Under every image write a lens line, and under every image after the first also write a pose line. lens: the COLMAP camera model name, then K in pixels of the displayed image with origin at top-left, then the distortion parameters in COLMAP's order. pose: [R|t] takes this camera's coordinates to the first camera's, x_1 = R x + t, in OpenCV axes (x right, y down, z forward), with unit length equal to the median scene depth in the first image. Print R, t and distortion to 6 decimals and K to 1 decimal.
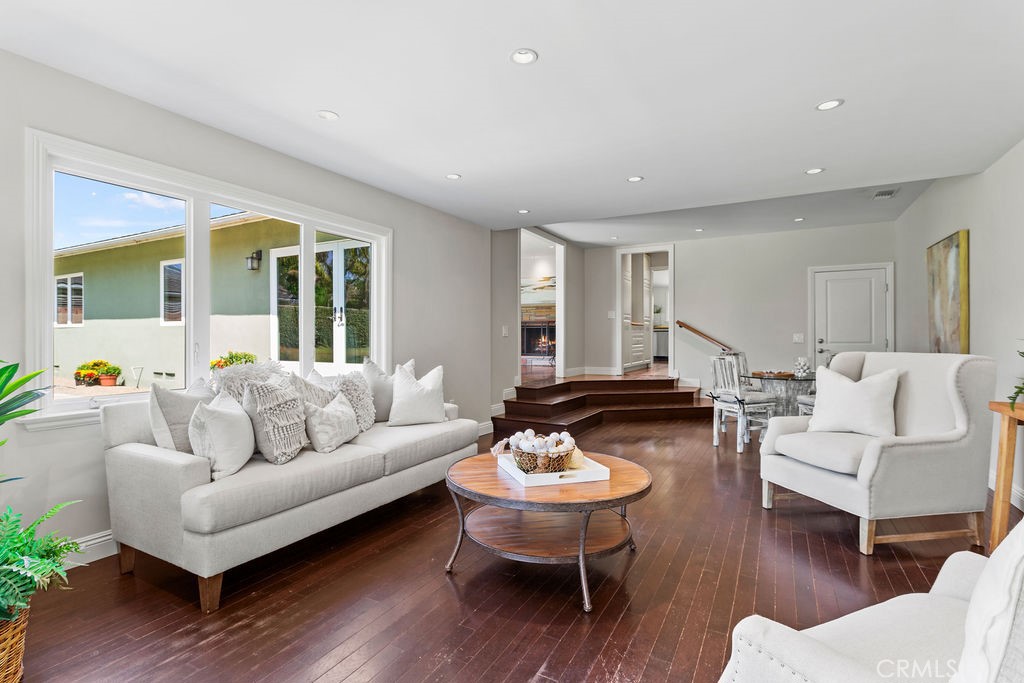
lens RADIAL K [[487.6, 0, 513.4], [0, 487.6, 334.3], [0, 0, 1]] dist [0.001753, 0.002462]
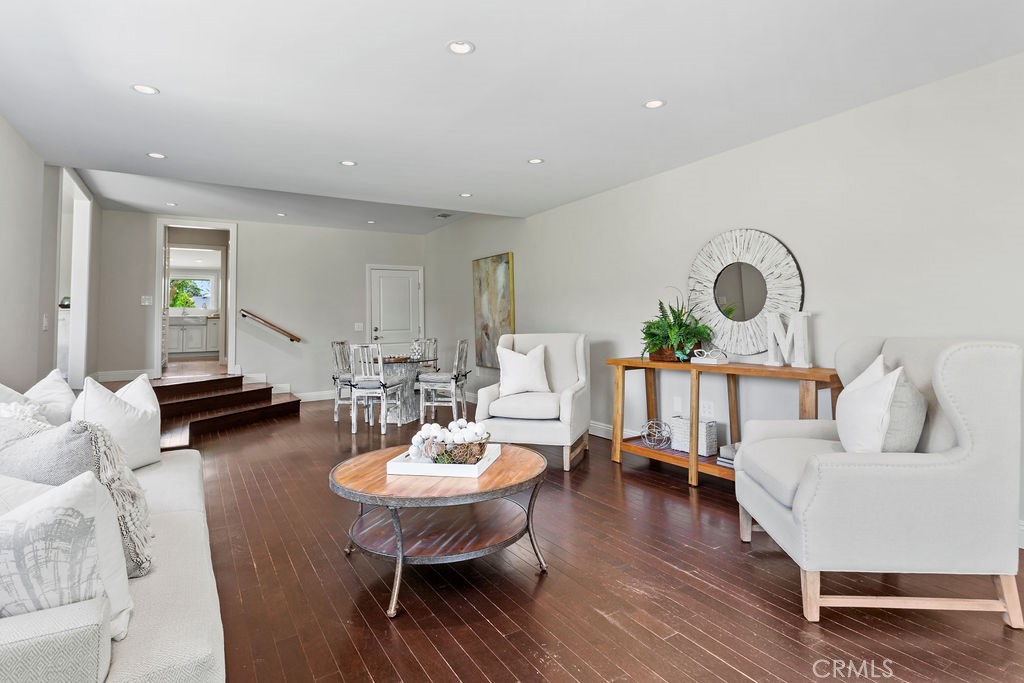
lens RADIAL K [[518.7, 0, 498.2], [0, 518.7, 287.2], [0, 0, 1]] dist [0.025042, 0.000160]
pose [[0.510308, 0.051111, 0.858471, -0.383109], [0.012319, 0.997695, -0.066723, 0.000170], [-0.859903, 0.044625, 0.508503, 0.180066]]
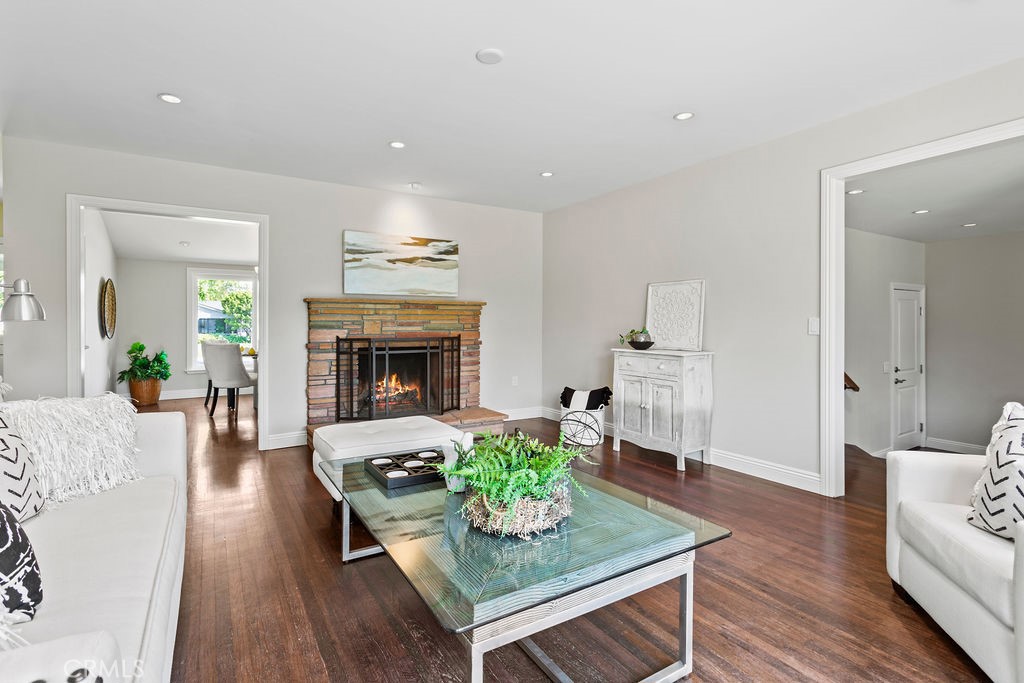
lens RADIAL K [[487.6, 0, 480.3], [0, 487.6, 323.8], [0, 0, 1]] dist [0.001753, 0.002462]
pose [[0.517273, -0.011000, 0.855750, -0.657809], [-0.006239, 0.999842, 0.016624, -0.104616], [-0.855798, -0.013938, 0.517122, 1.646563]]
